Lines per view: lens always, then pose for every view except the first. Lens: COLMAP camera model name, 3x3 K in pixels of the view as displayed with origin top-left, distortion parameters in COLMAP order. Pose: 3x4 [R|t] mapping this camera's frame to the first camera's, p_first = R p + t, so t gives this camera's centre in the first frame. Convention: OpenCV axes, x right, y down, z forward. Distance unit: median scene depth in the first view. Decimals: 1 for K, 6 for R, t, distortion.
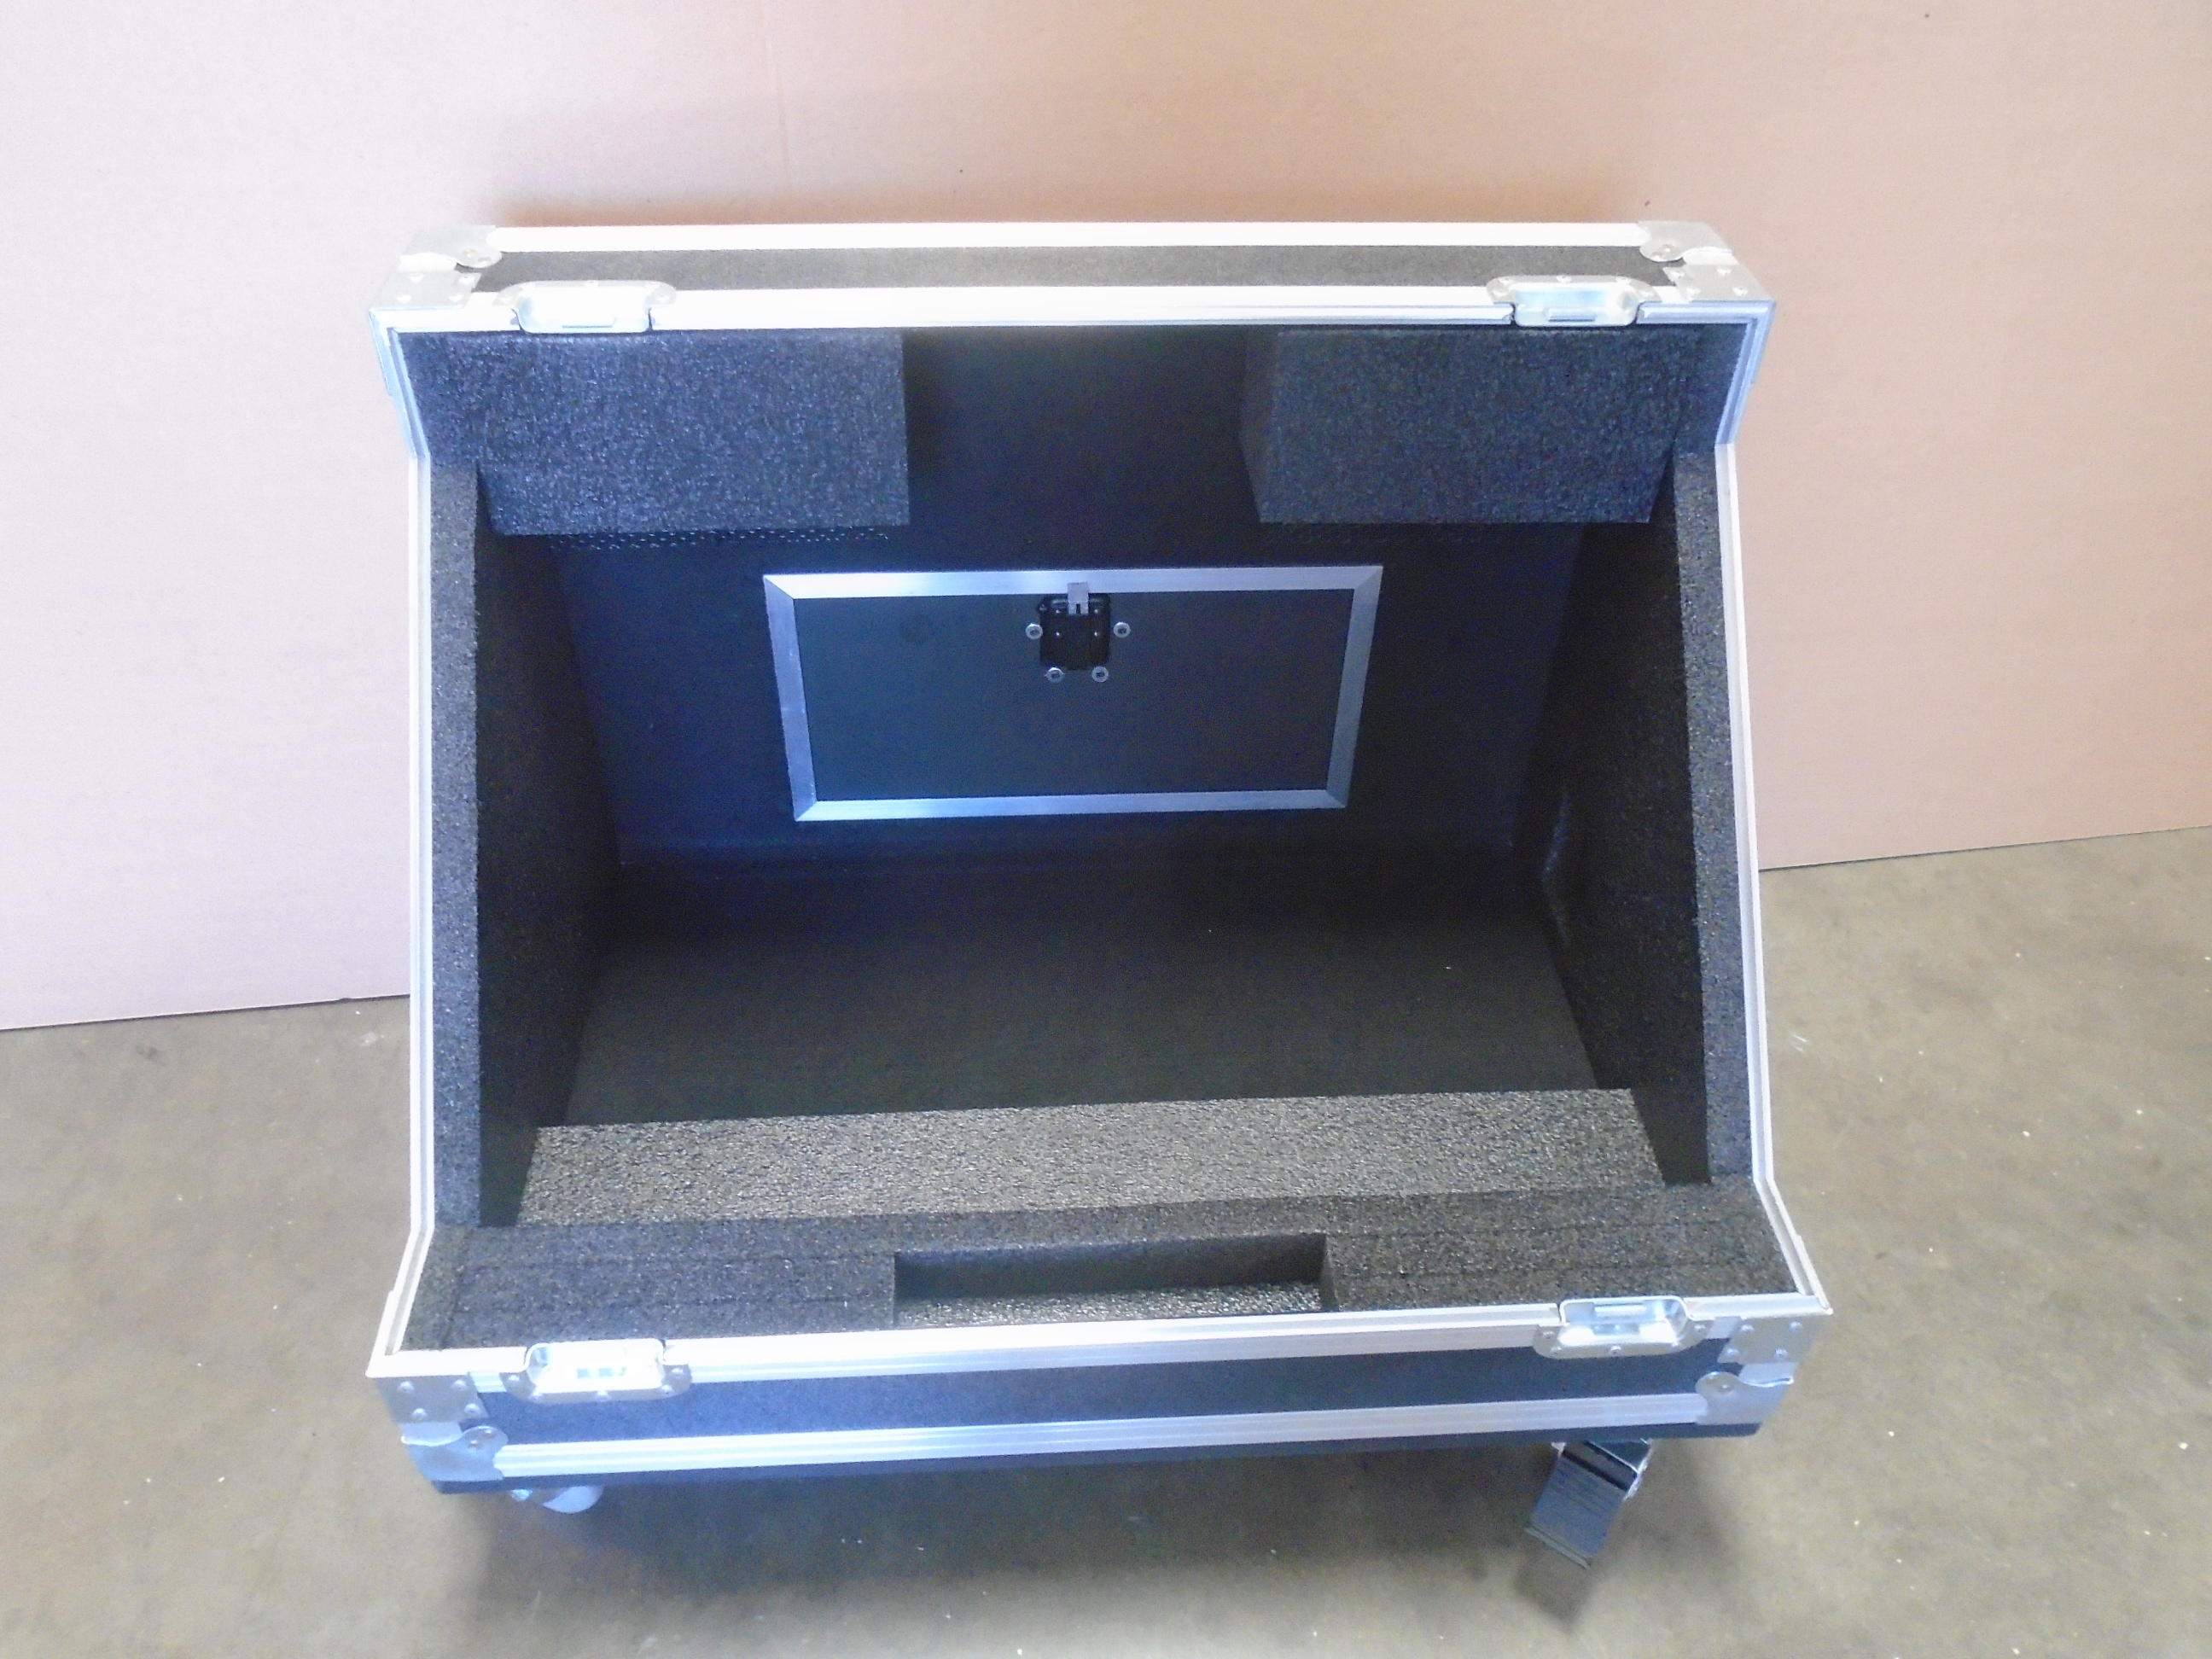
lens RADIAL K [[1706.6, 0, 1107.7], [0, 1706.6, 807.0], [0, 0, 1]] dist [-0.023460, 0.000745]
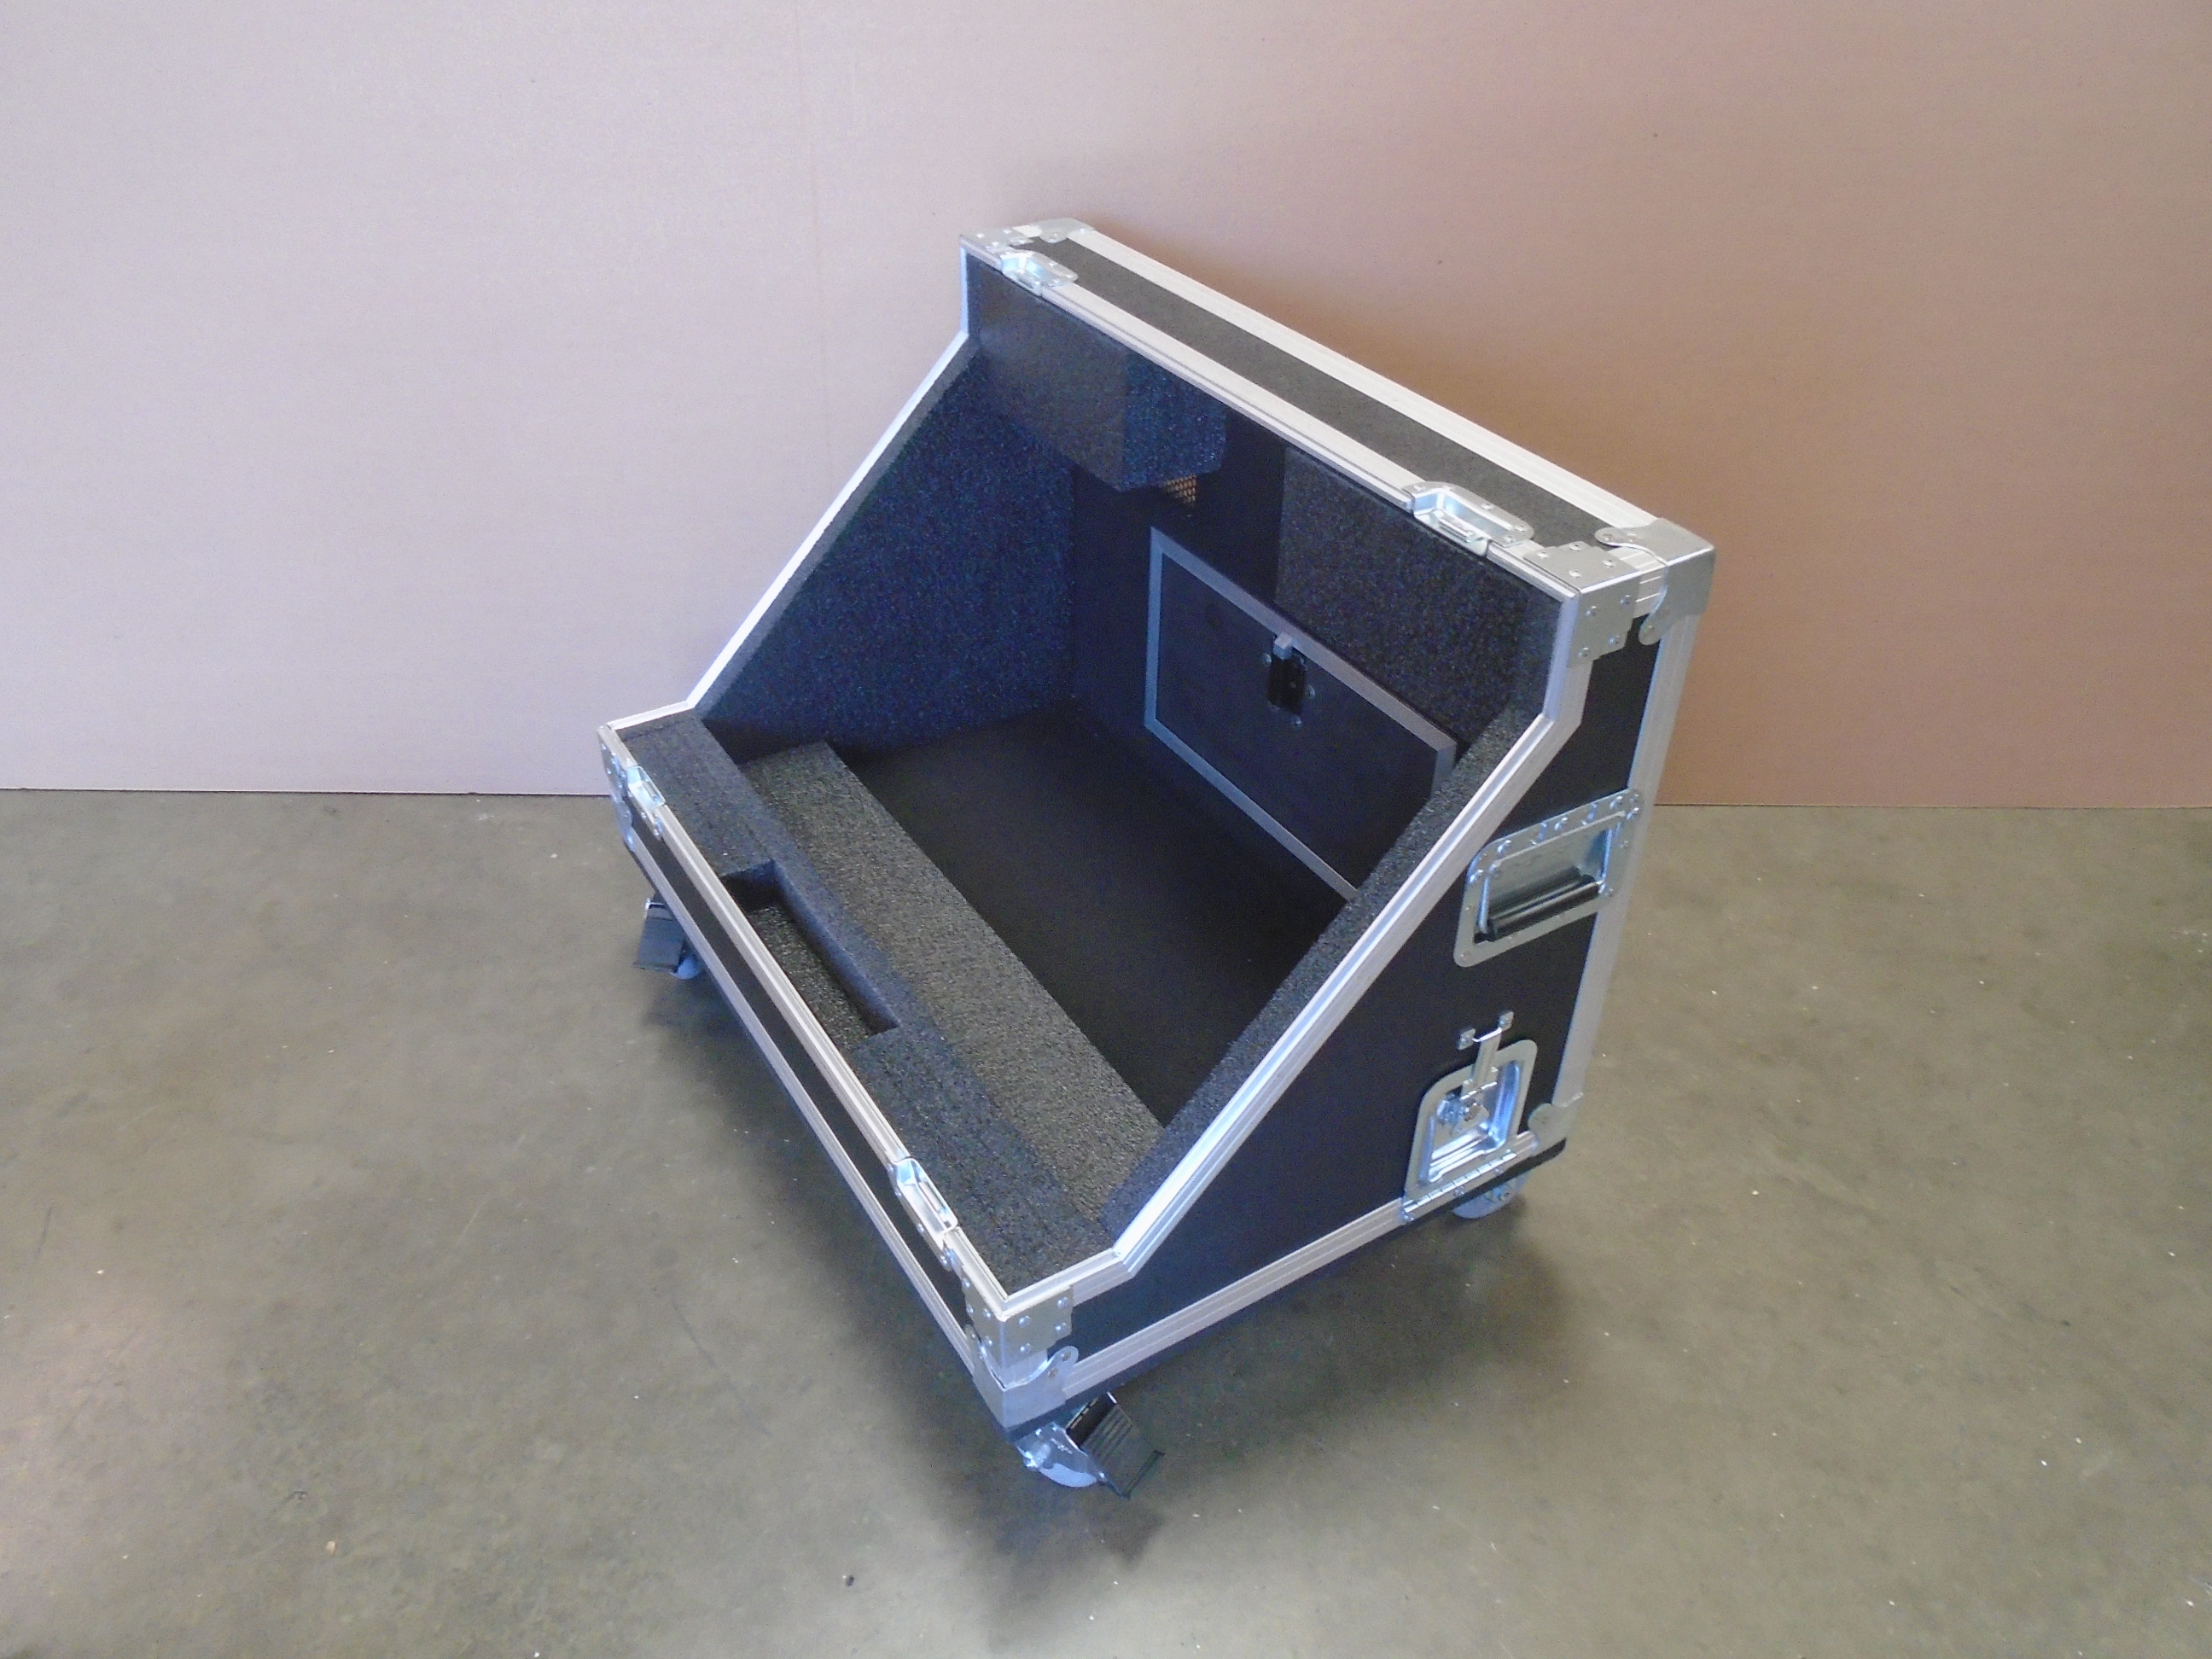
lens RADIAL K [[1706.6, 0, 1107.7], [0, 1706.6, 807.0], [0, 0, 1]] dist [-0.023460, 0.000745]
pose [[0.468843, 0.497873, -0.729595, 1.074238], [-0.582393, 0.795266, 0.168436, -0.199845], [0.664081, 0.345941, 0.662813, 0.169548]]
